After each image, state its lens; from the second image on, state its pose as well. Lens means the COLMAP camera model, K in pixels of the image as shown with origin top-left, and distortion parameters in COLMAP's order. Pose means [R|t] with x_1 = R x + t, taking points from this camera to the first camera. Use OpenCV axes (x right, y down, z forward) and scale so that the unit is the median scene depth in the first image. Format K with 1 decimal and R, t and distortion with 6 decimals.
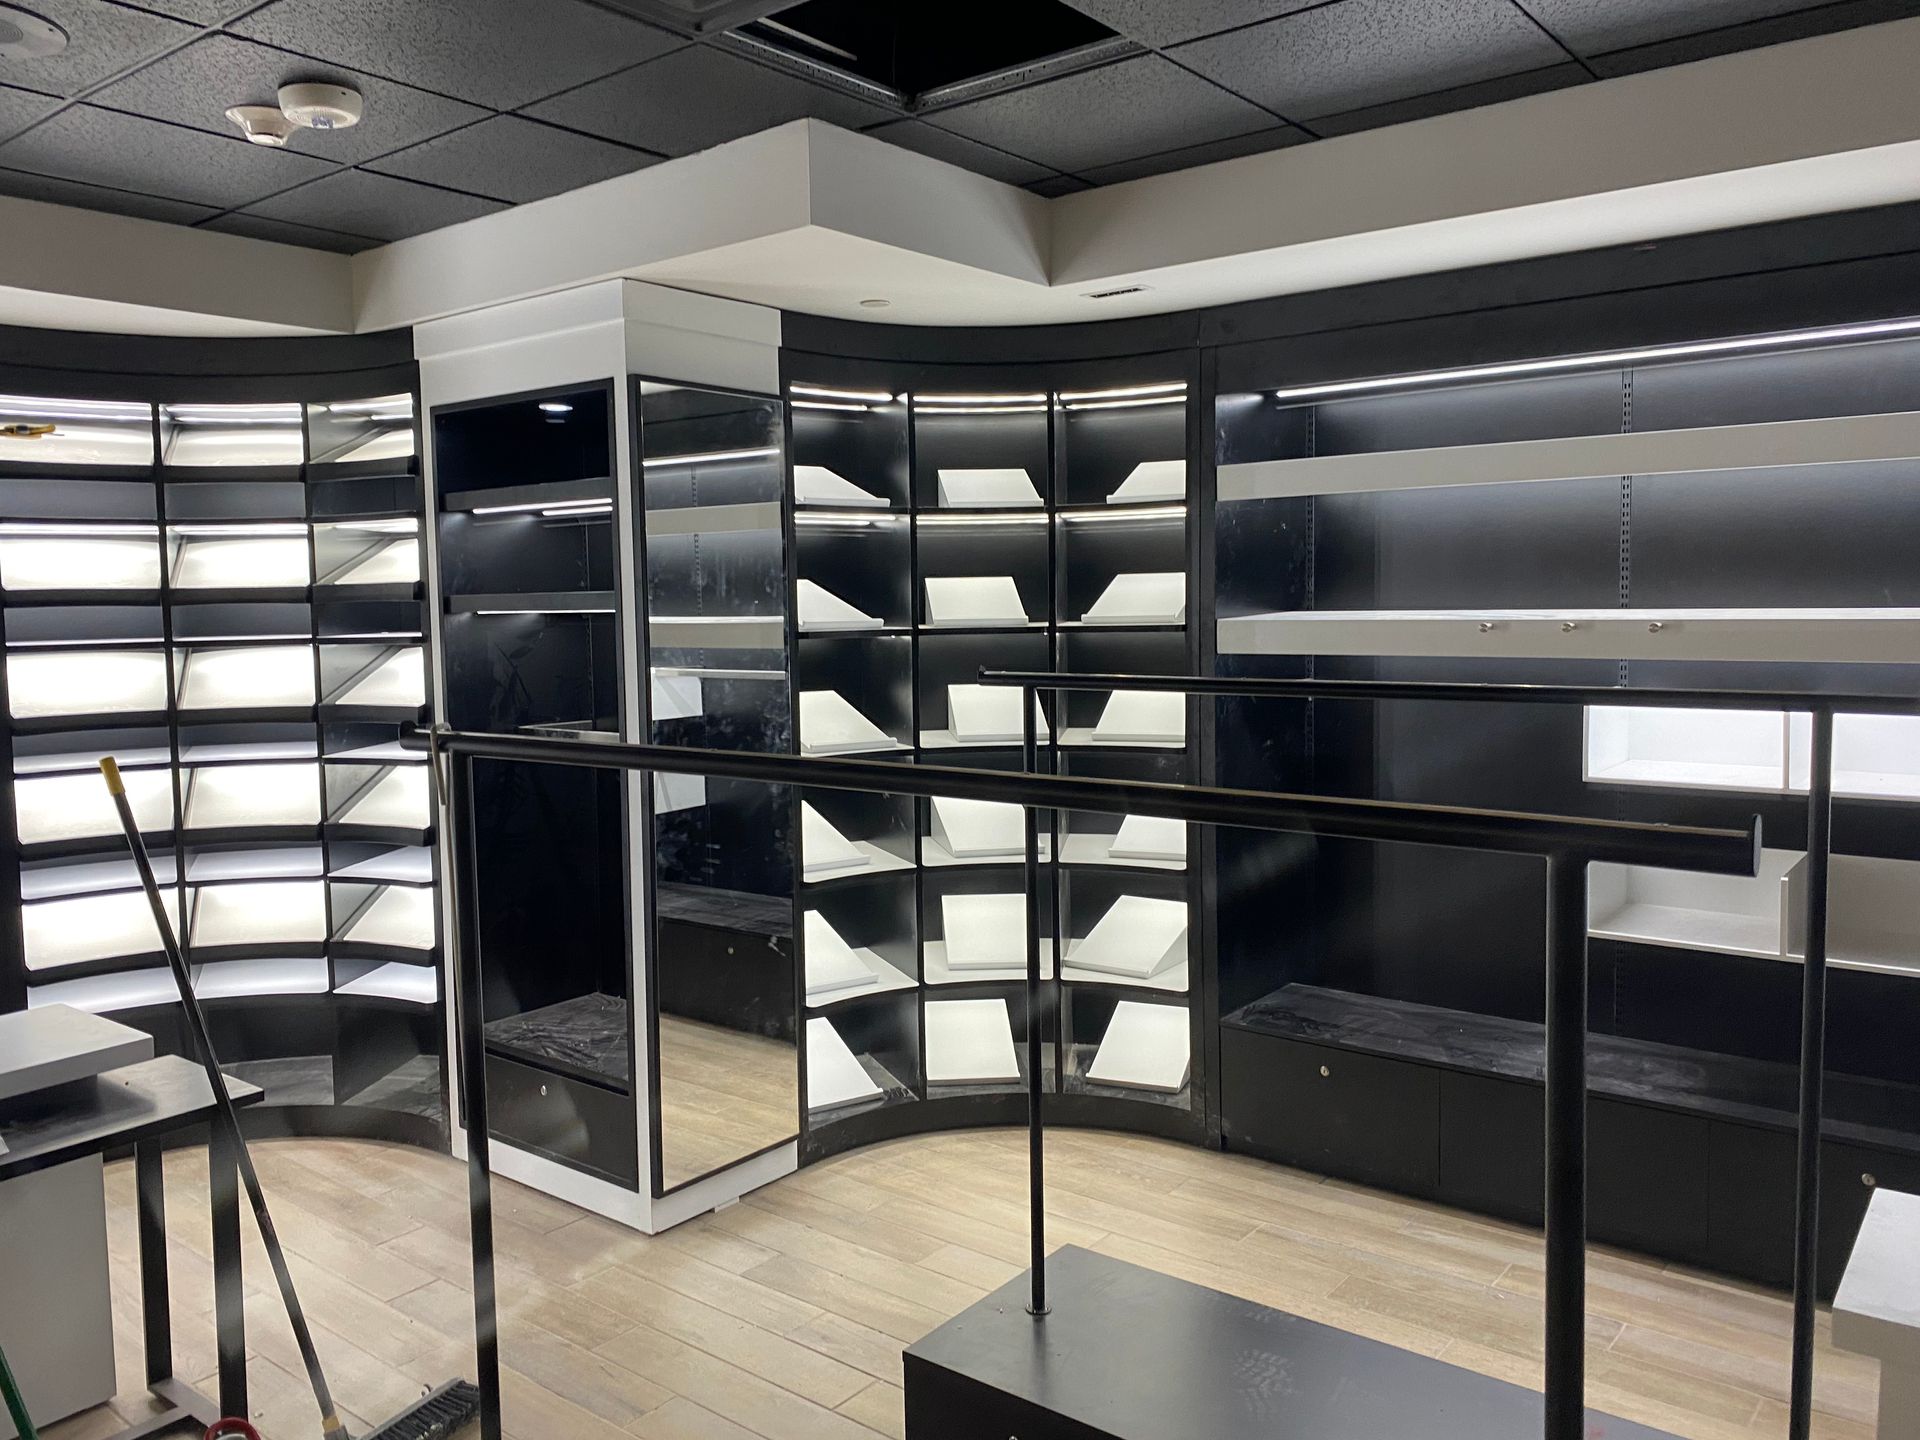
lens RADIAL K [[1455.7, 0, 960.0], [0, 1455.7, 720.0], [0, 0, 1]] dist [-0.031736, -0.003421]
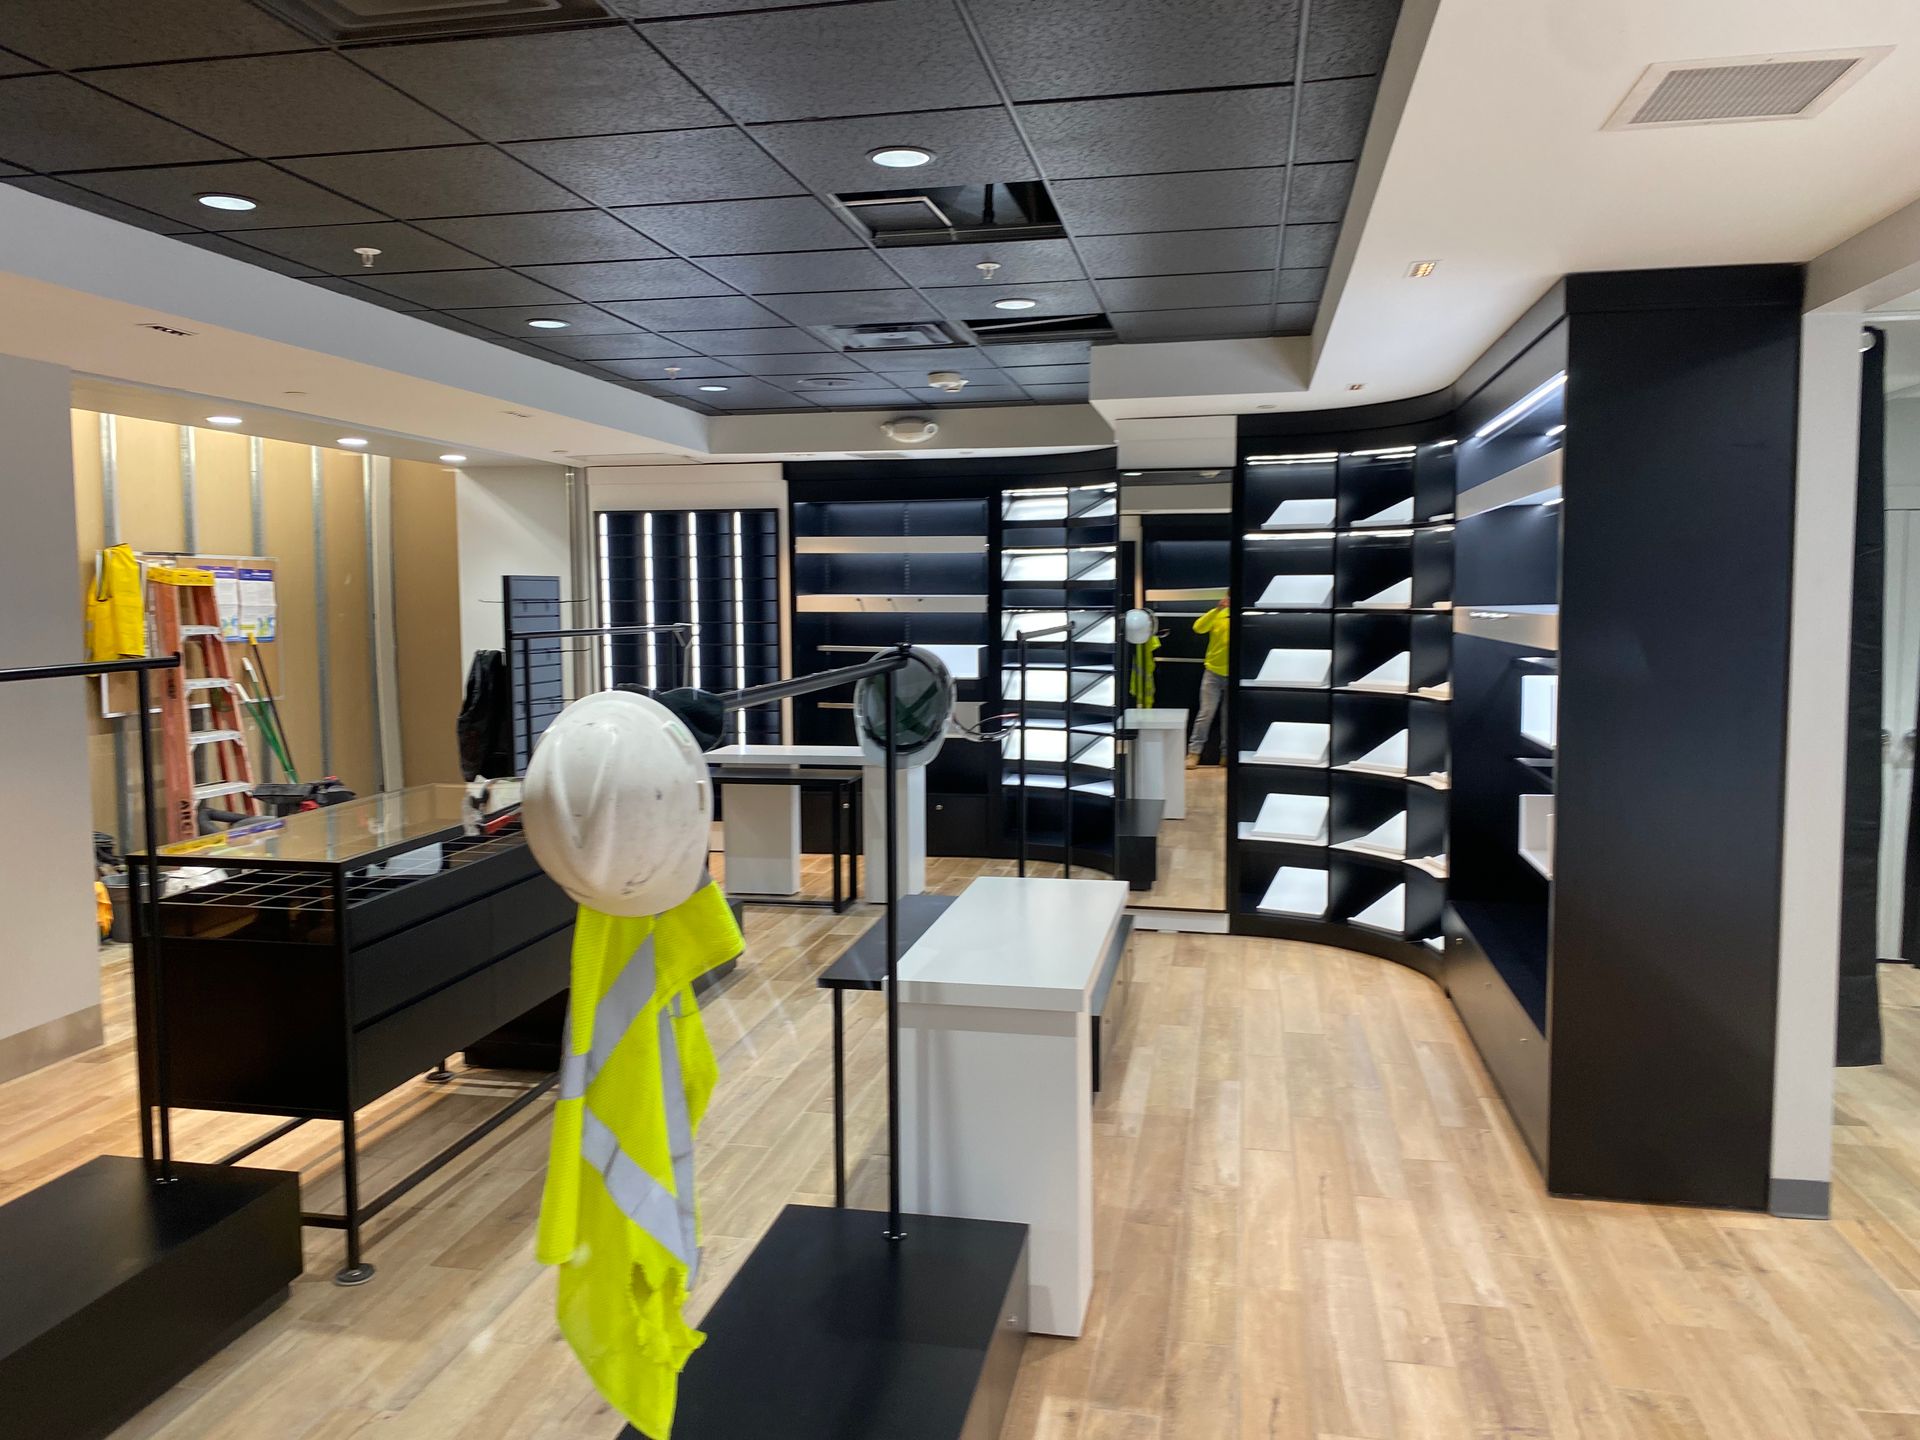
lens RADIAL K [[1409.8, 0, 959.9], [0, 1409.8, 691.1], [0, 0, 1]] dist [0.003878, -0.002127]
pose [[0.425671, 0.072917, -0.901936, 1.205815], [-0.083659, 0.995650, 0.041010, -0.009650], [0.901003, 0.057998, 0.429919, 0.061049]]
